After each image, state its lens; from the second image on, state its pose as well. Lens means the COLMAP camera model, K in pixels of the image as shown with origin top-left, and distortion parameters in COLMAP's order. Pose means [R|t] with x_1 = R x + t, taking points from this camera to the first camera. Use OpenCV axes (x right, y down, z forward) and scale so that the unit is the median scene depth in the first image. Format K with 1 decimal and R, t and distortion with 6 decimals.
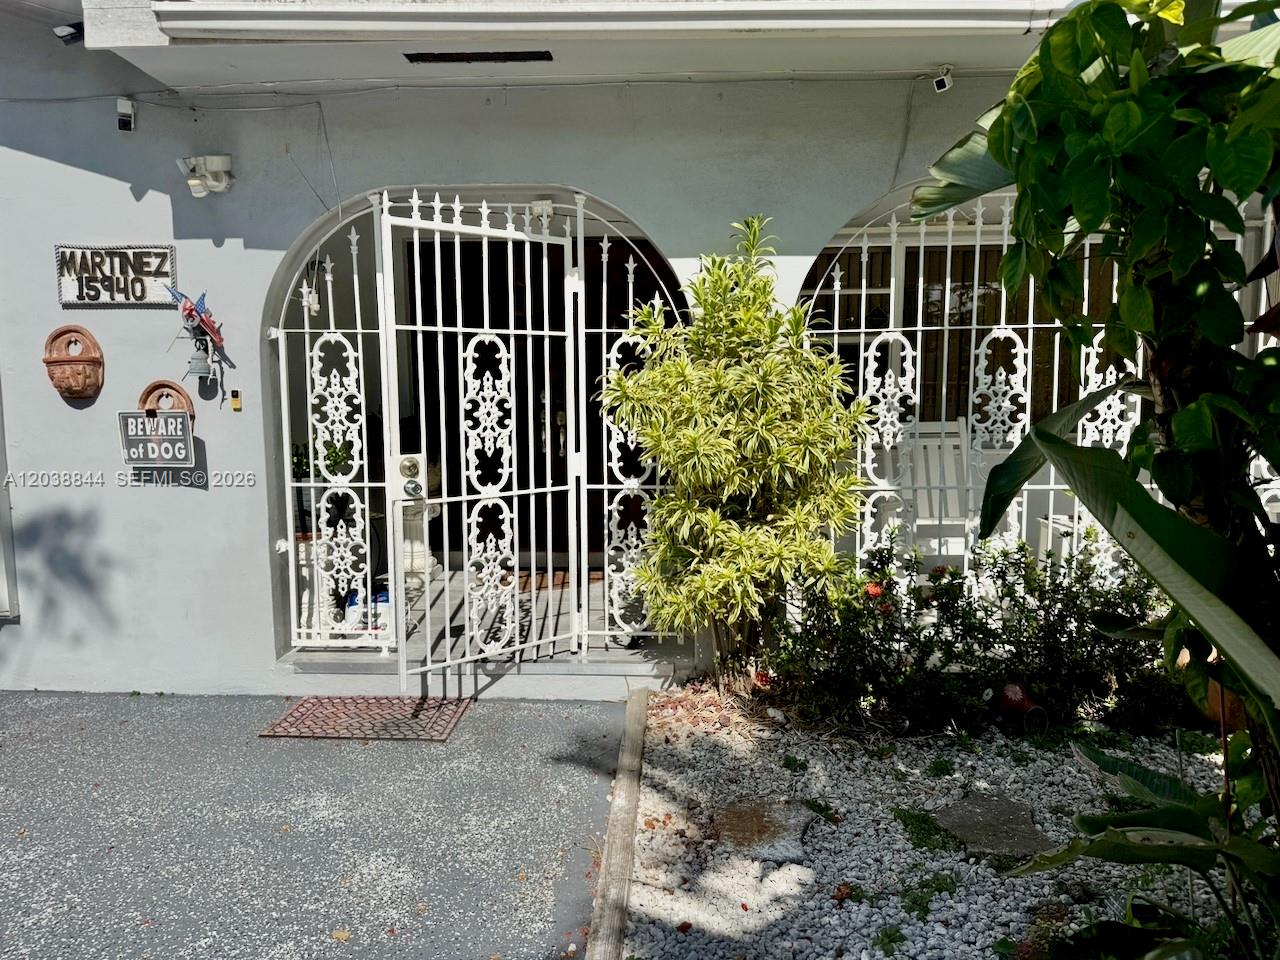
lens RADIAL K [[928.2, 0, 644.4], [0, 928.2, 479.6], [0, 0, 1]] dist [0.024344, -0.003355]
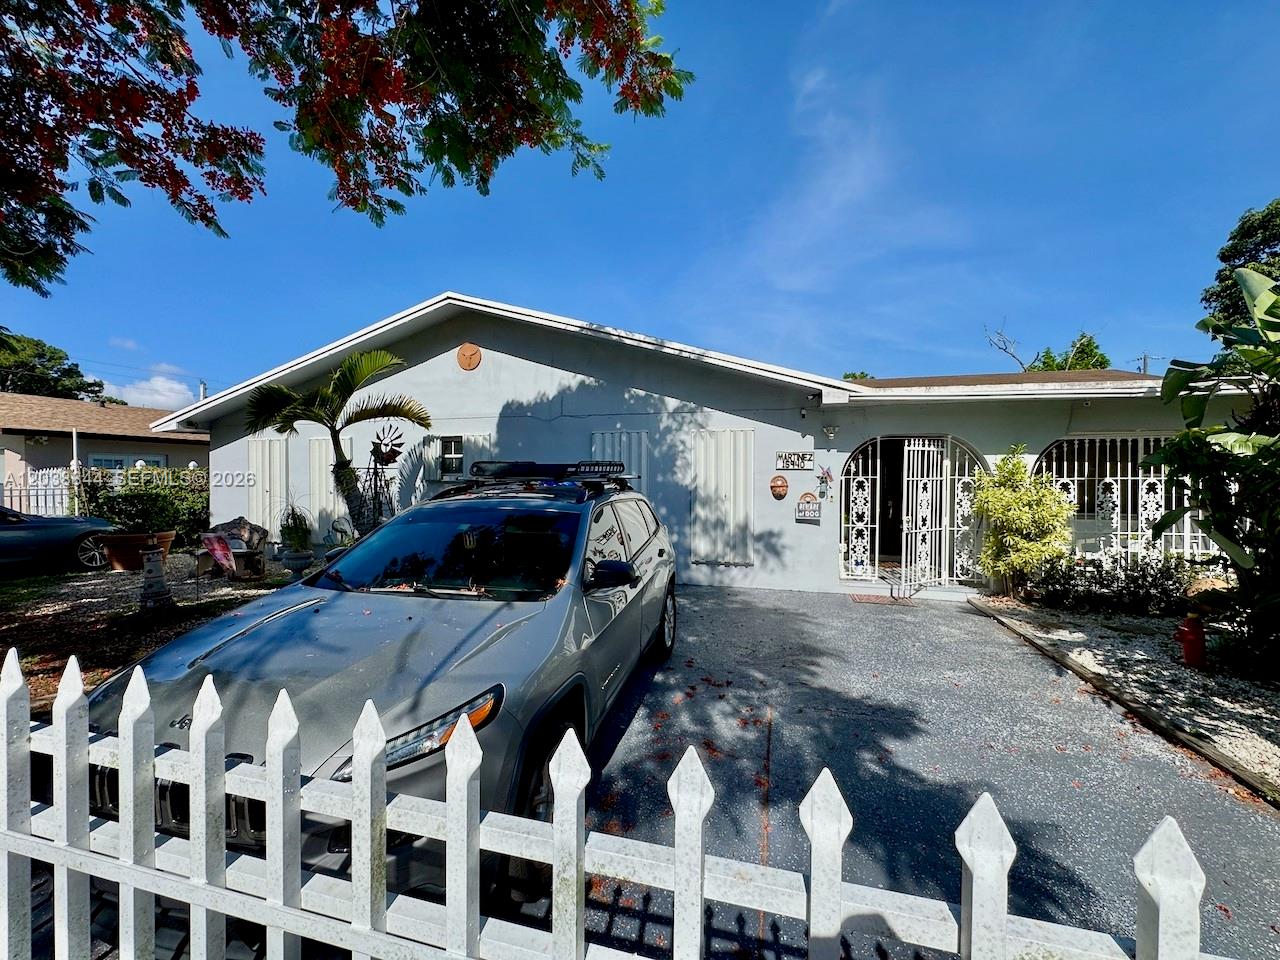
lens RADIAL K [[511.2, 0, 632.5], [0, 511.2, 480.9], [0, 0, 1]] dist [-0.002391, -0.000032]
pose [[0.976115, 0.011763, -0.216936, -0.722403], [-0.033337, 0.994817, -0.096056, 0.047836], [0.214682, 0.100994, 0.971448, -0.872044]]
